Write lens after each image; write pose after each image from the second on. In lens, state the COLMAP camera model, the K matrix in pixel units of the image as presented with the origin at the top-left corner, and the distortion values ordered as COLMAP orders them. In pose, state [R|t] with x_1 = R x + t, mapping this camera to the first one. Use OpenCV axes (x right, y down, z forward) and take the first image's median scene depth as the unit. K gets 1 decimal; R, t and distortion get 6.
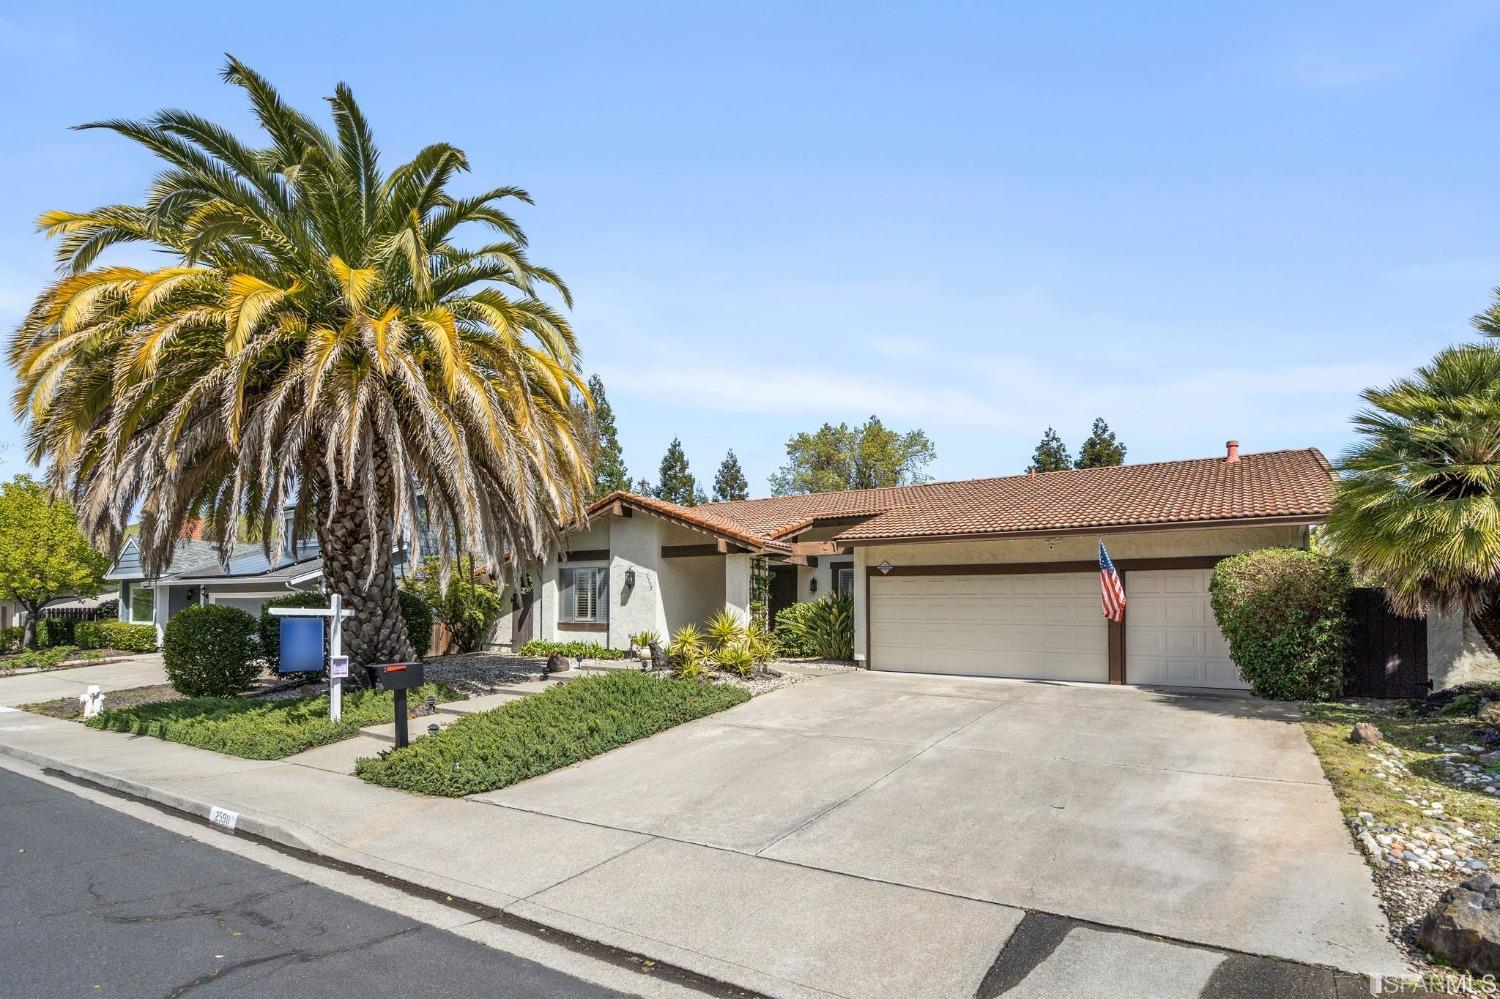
lens RADIAL K [[770.2, 0, 847.1], [0, 770.2, 500.3], [0, 0, 1]] dist [-0.002408, -0.000398]
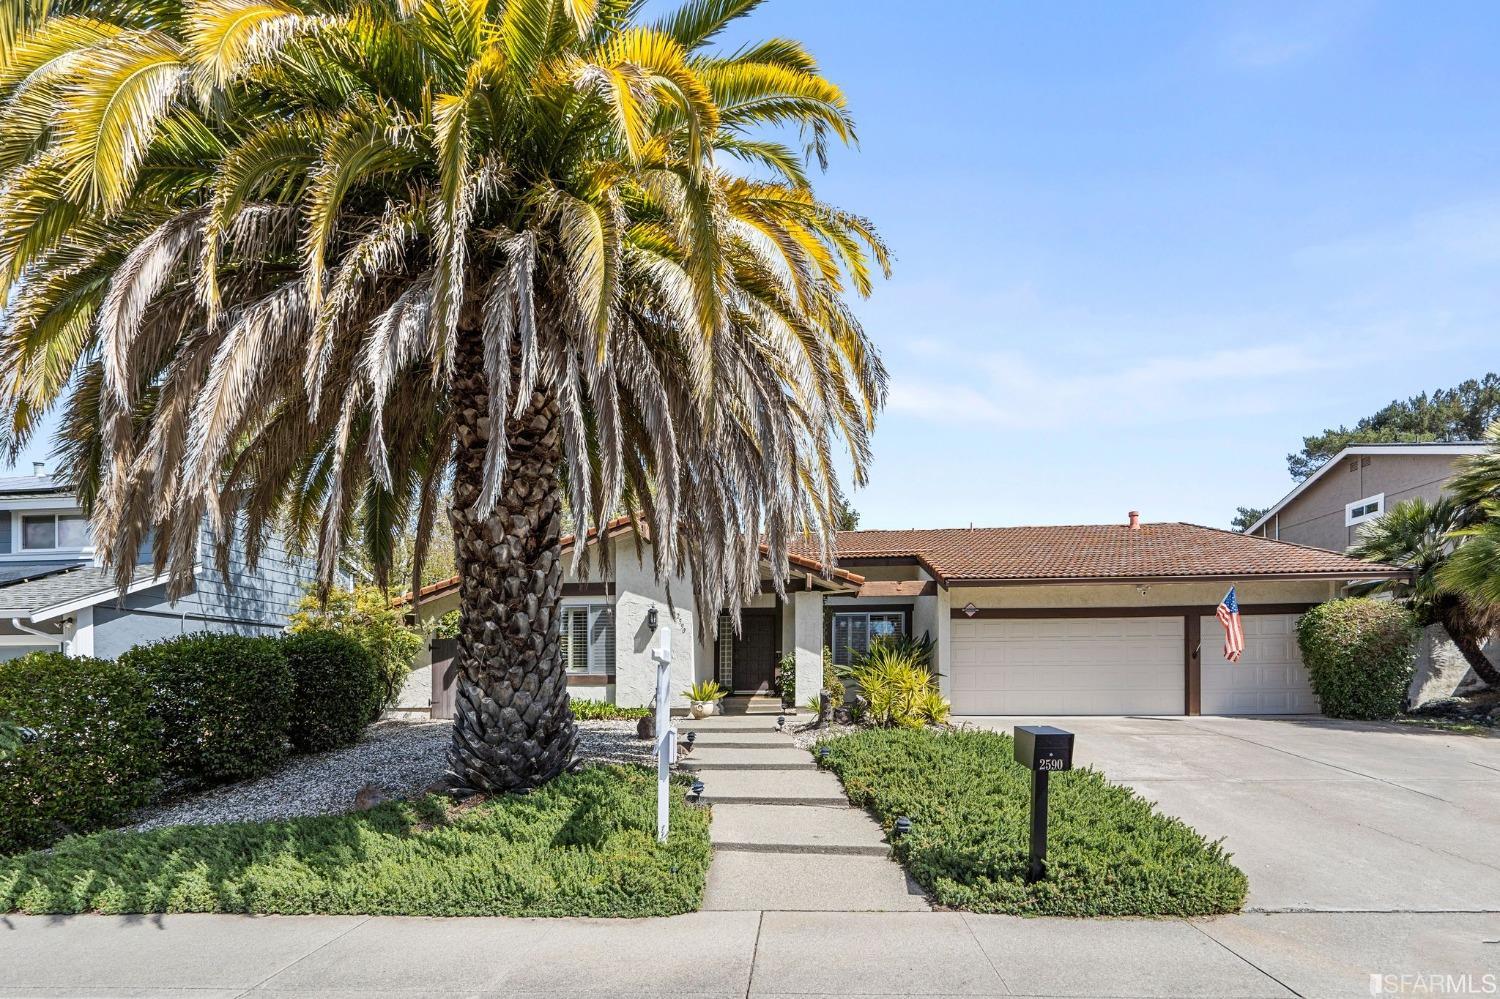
lens RADIAL K [[700.7, 0, 756.3], [0, 700.7, 674.1], [0, 0, 1]] dist [0.000349, -0.000089]
pose [[0.884196, -0.020813, 0.466652, -0.569809], [-0.051985, 0.988417, 0.142584, 0.052868], [-0.464214, -0.150332, 0.872872, 0.331298]]
